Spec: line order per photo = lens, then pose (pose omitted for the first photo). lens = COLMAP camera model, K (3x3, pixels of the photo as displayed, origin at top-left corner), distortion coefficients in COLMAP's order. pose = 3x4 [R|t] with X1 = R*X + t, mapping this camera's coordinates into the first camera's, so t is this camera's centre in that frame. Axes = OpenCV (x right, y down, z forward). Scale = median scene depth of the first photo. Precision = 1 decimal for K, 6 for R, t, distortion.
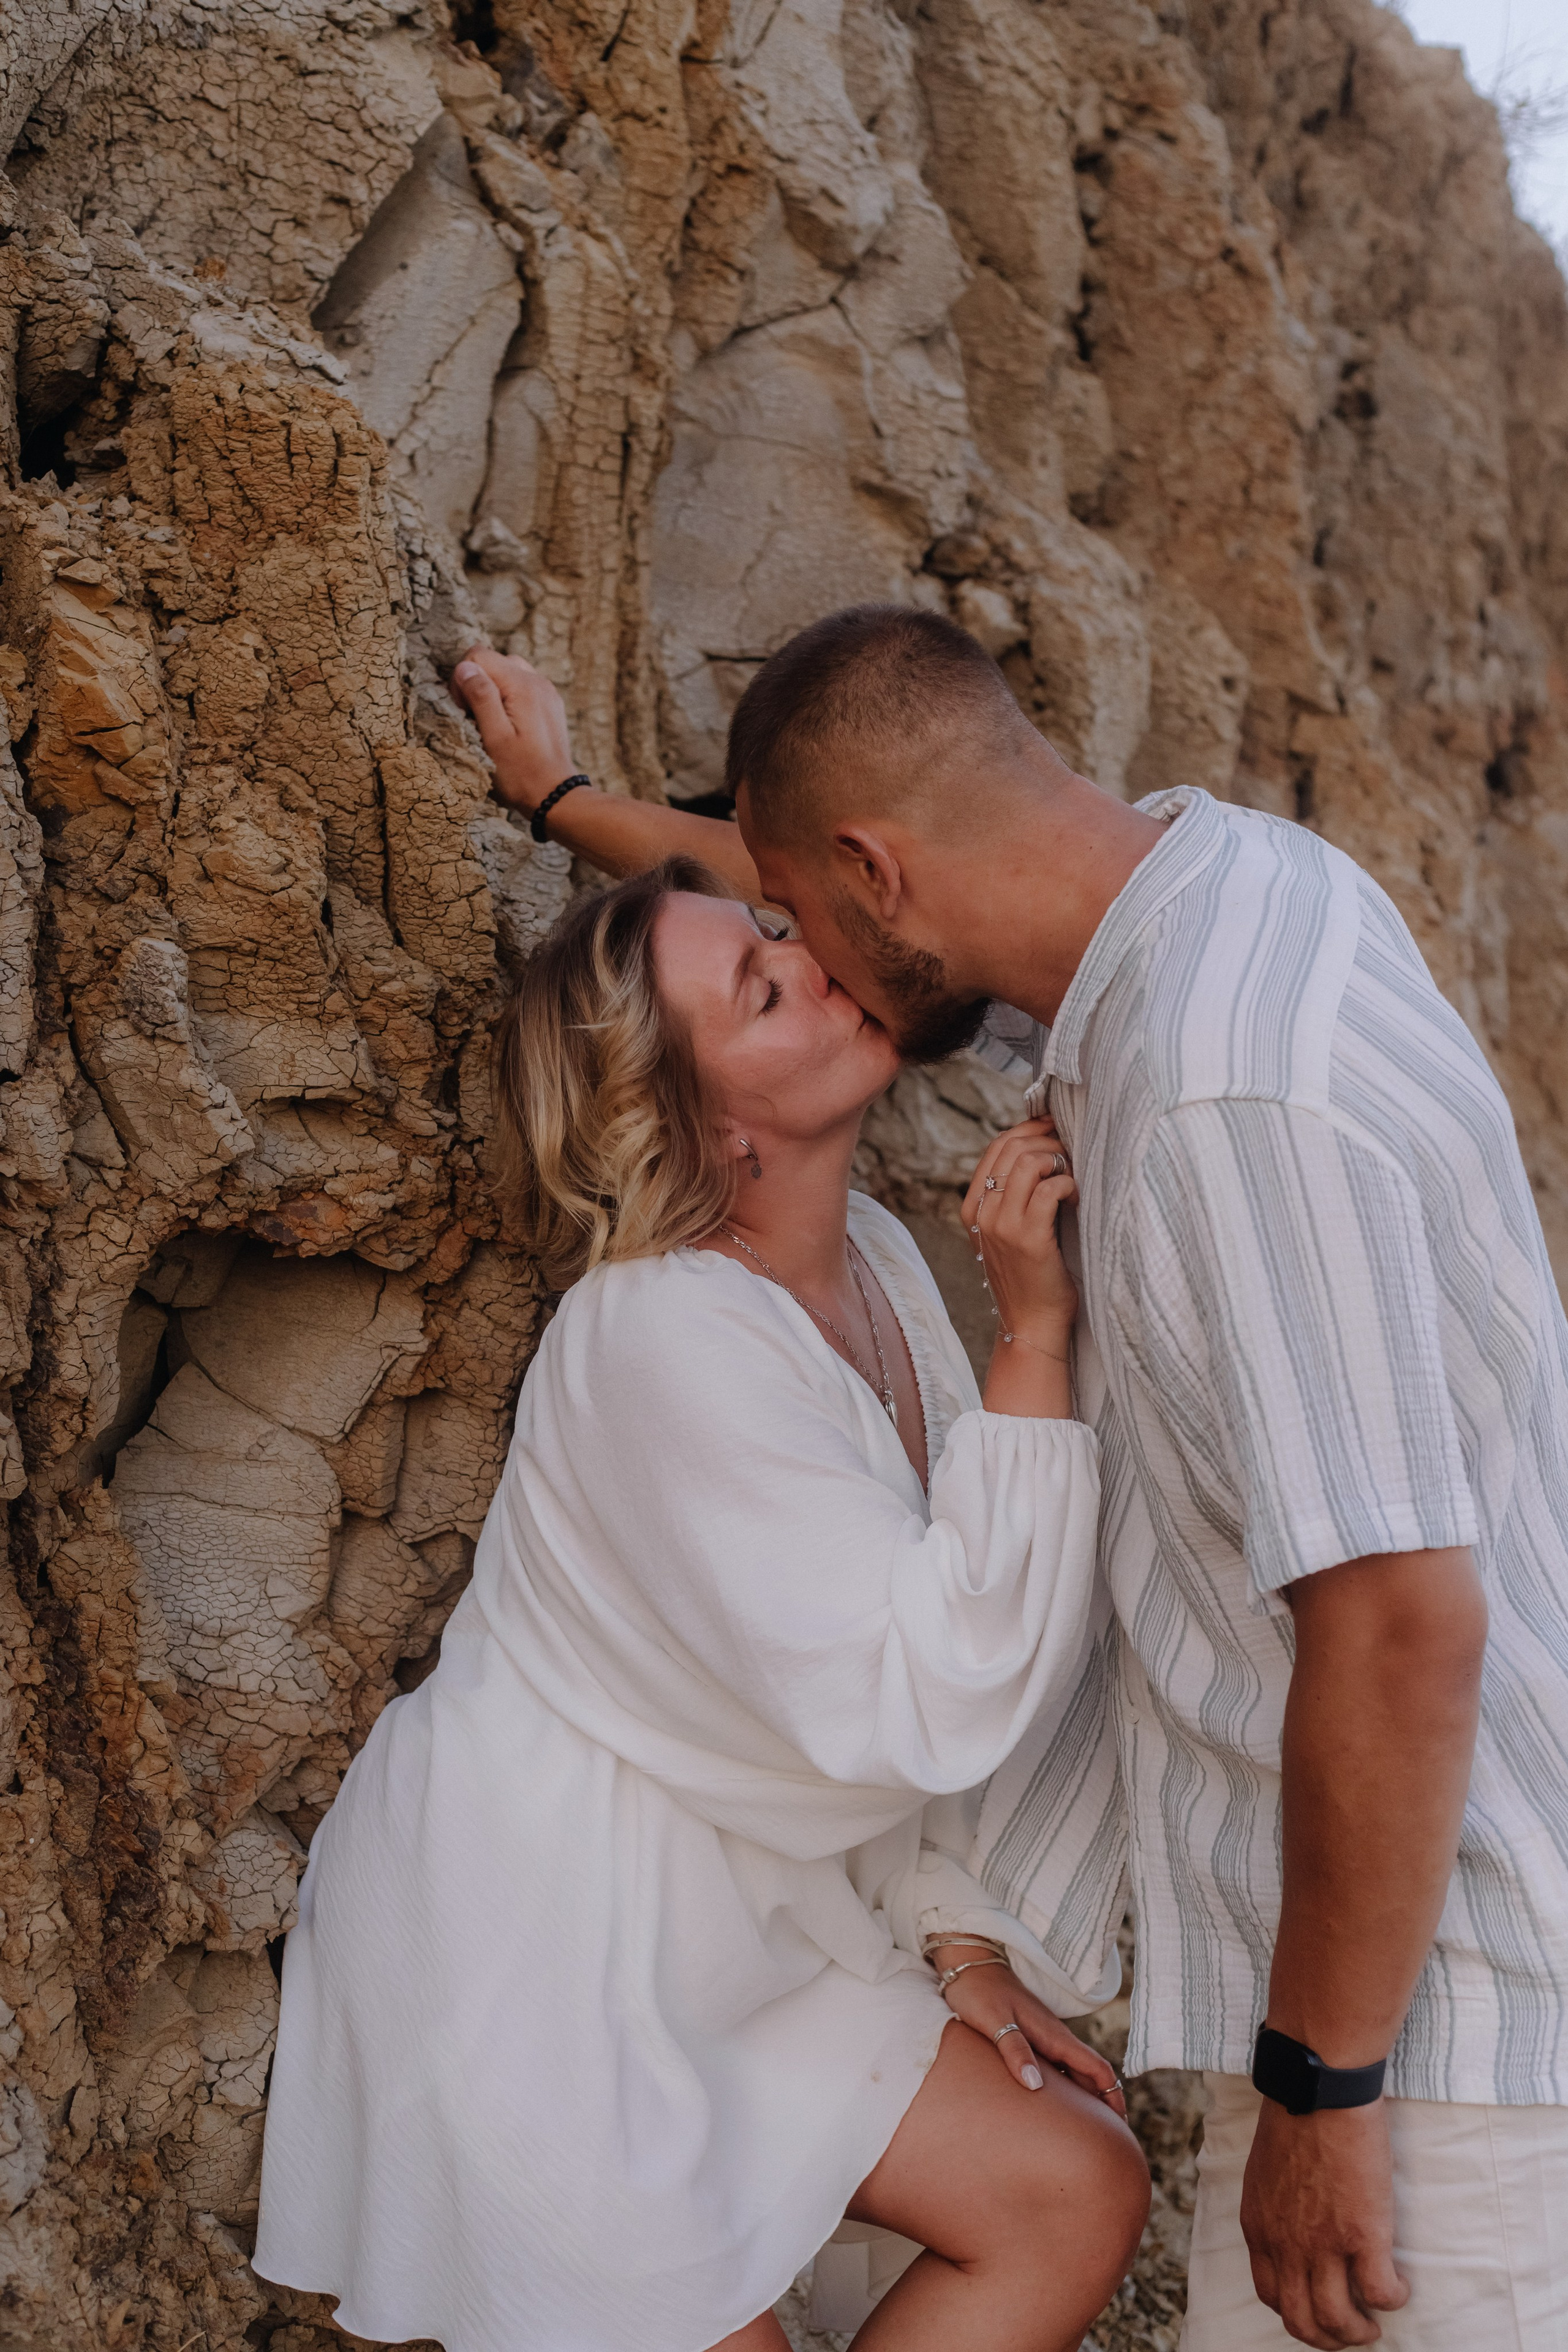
lens RADIAL K [[3495.8, 0, 778.8], [0, 3495.8, 1183.1], [0, 0, 1]] dist [0.020981, 0.000000]
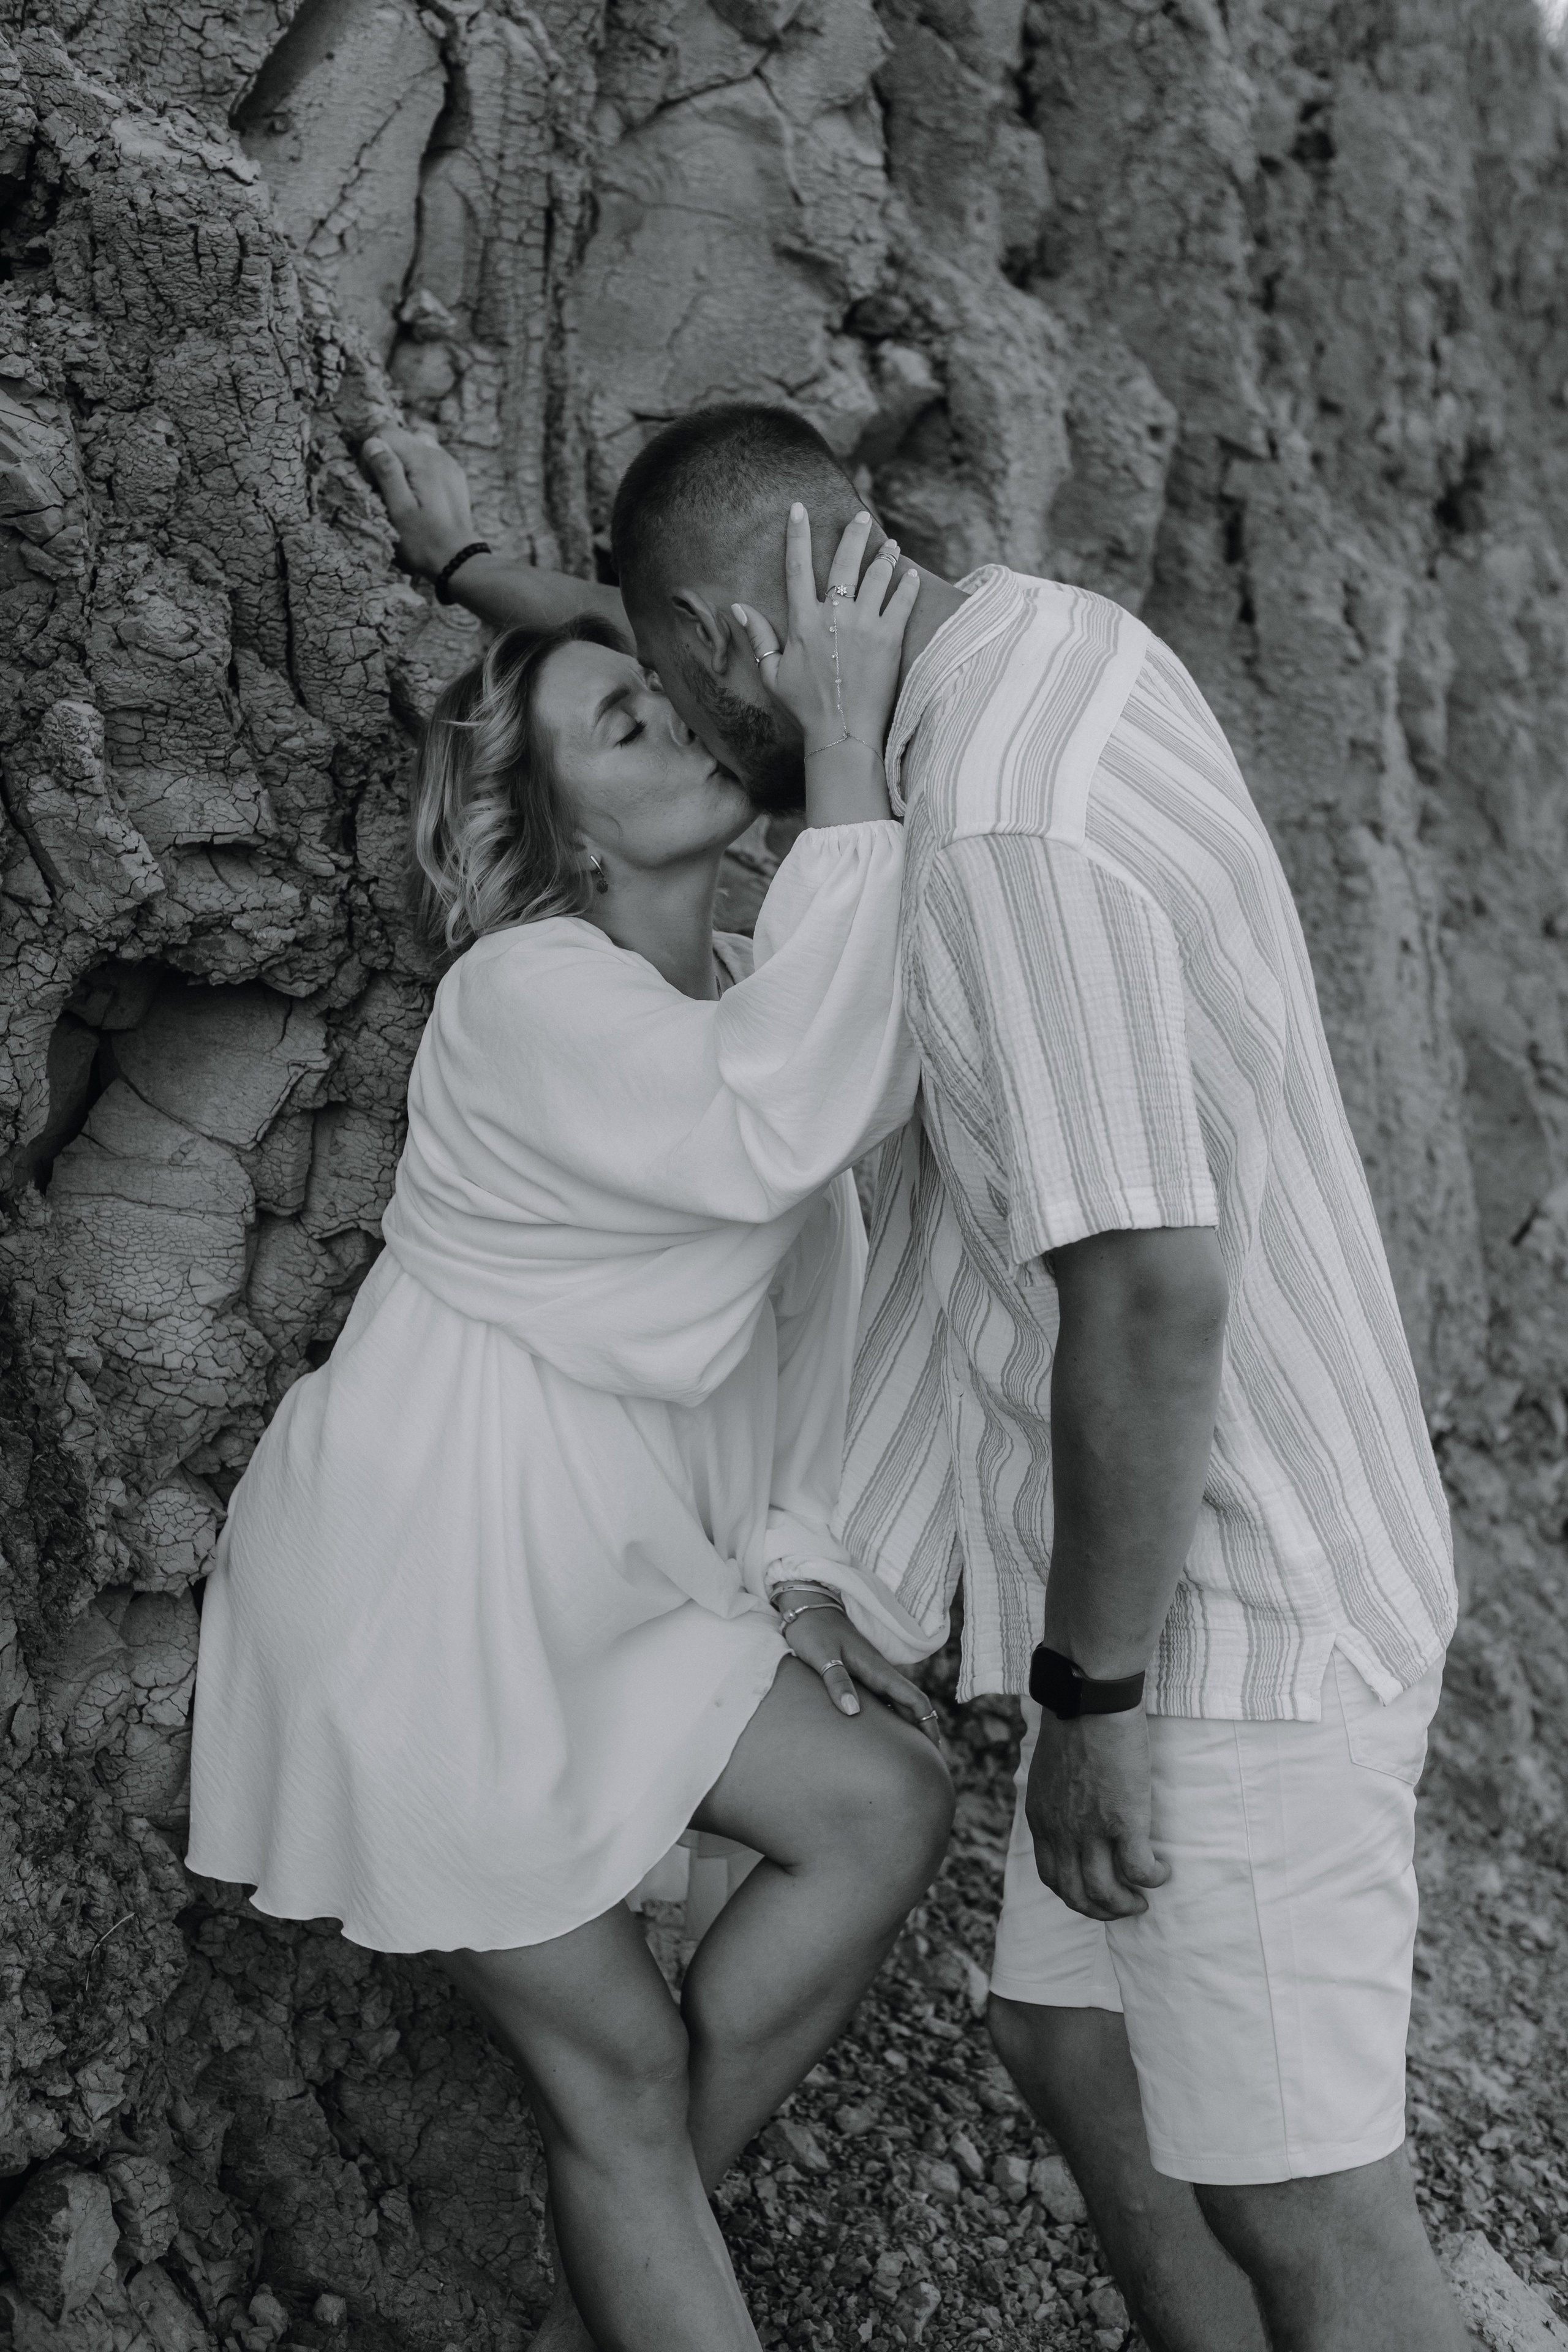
lens RADIAL K [[3495.8, 0, 788.0], [0, 3495.8, 1168.6], [0, 0, 1]] dist [0.020981, 0.000000]
pose [[0.999897, -0.000288, -0.014372, 0.062217], [0.001383, 0.997088, 0.076243, -0.005330], [0.014308, -0.076255, 0.996986, -0.119182]]
